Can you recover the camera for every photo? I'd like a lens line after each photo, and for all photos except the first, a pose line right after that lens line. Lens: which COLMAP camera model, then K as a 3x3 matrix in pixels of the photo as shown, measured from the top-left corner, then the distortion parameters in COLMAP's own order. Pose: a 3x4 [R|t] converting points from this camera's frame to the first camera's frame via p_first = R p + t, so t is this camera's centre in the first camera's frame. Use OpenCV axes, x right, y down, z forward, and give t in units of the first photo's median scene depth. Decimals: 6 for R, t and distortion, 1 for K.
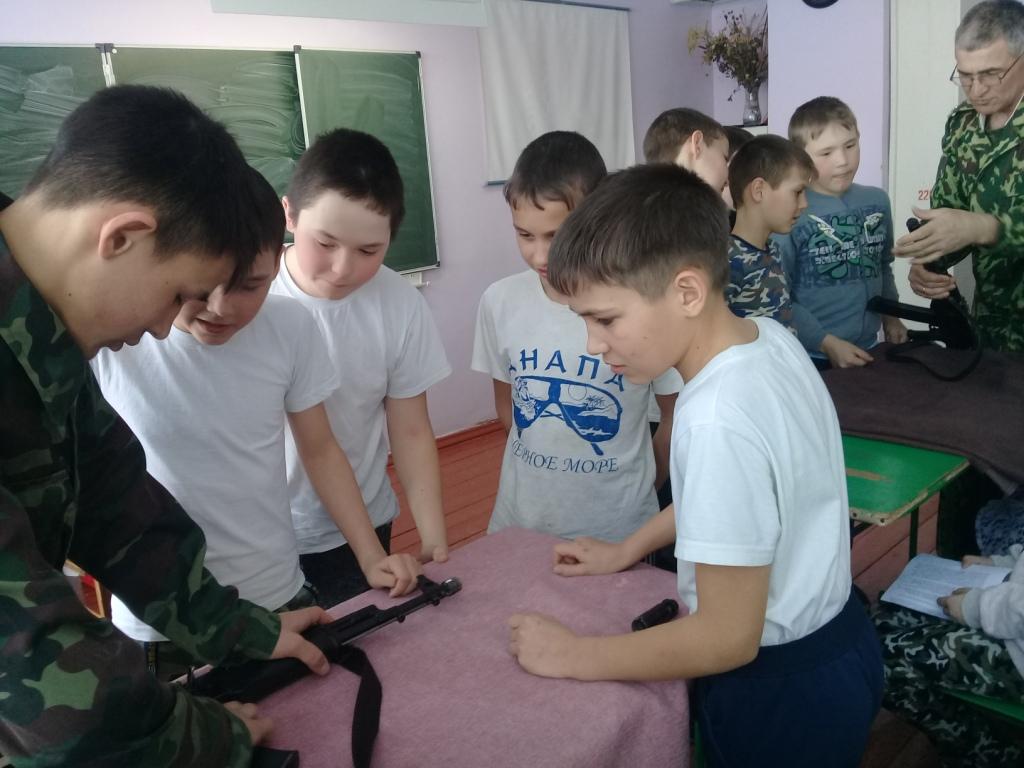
lens RADIAL K [[960.5, 0, 491.1], [0, 960.5, 387.5], [0, 0, 1]] dist [0.006878, 0.000000]
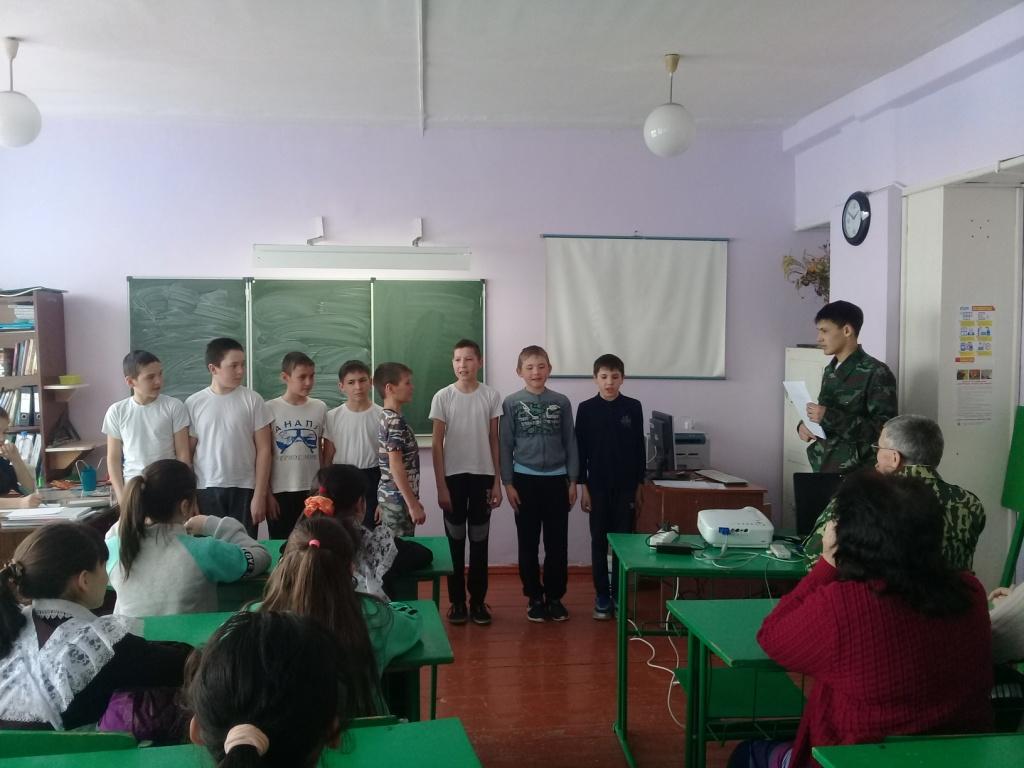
lens RADIAL K [[960.5, 0, 514.9], [0, 960.5, 386.5], [0, 0, 1]] dist [0.006878, 0.000000]
pose [[0.789590, 0.092676, -0.606596, 0.823290], [-0.196188, 0.974771, -0.106447, -0.065299], [0.581427, 0.203056, 0.787852, -0.019486]]
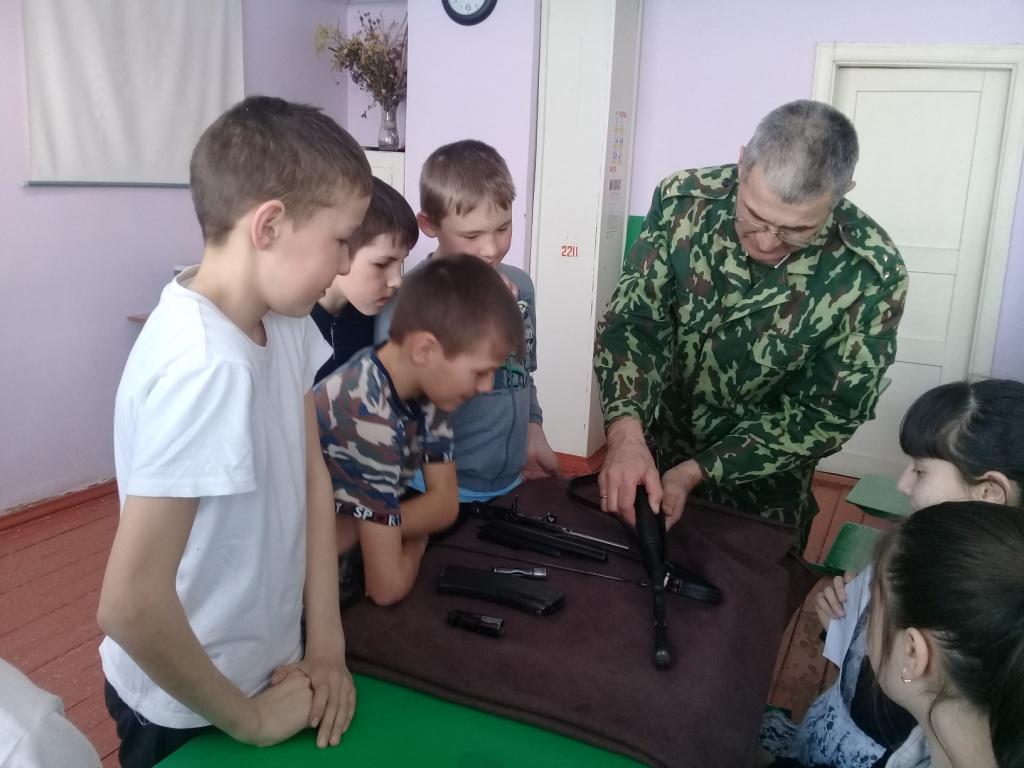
lens RADIAL K [[960.5, 0, 513.6], [0, 960.5, 389.1], [0, 0, 1]] dist [0.006878, 0.000000]
pose [[0.925456, 0.030308, 0.377640, 0.073282], [-0.027140, 0.999538, -0.013711, -0.063028], [-0.377881, 0.002440, 0.925851, 0.206442]]
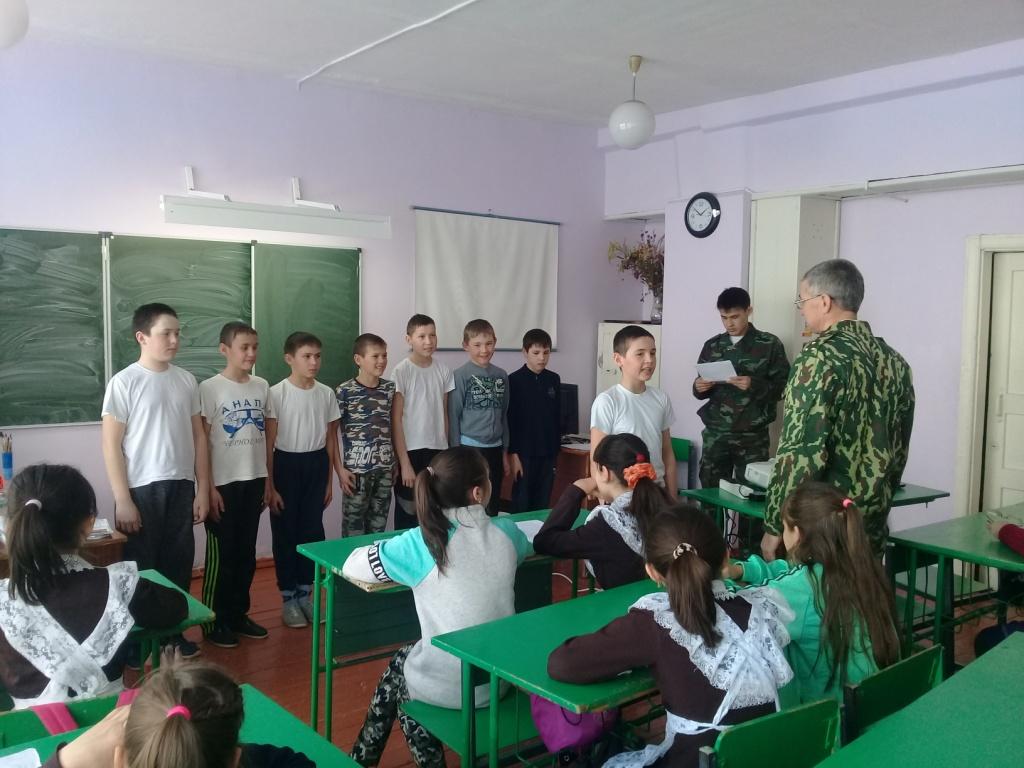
lens RADIAL K [[960.5, 0, 510.6], [0, 960.5, 385.1], [0, 0, 1]] dist [0.006878, 0.000000]
pose [[0.989479, 0.090335, -0.113011, 0.301780], [-0.107953, 0.981031, -0.161011, 0.024098], [0.096323, 0.171517, 0.980461, -0.242159]]
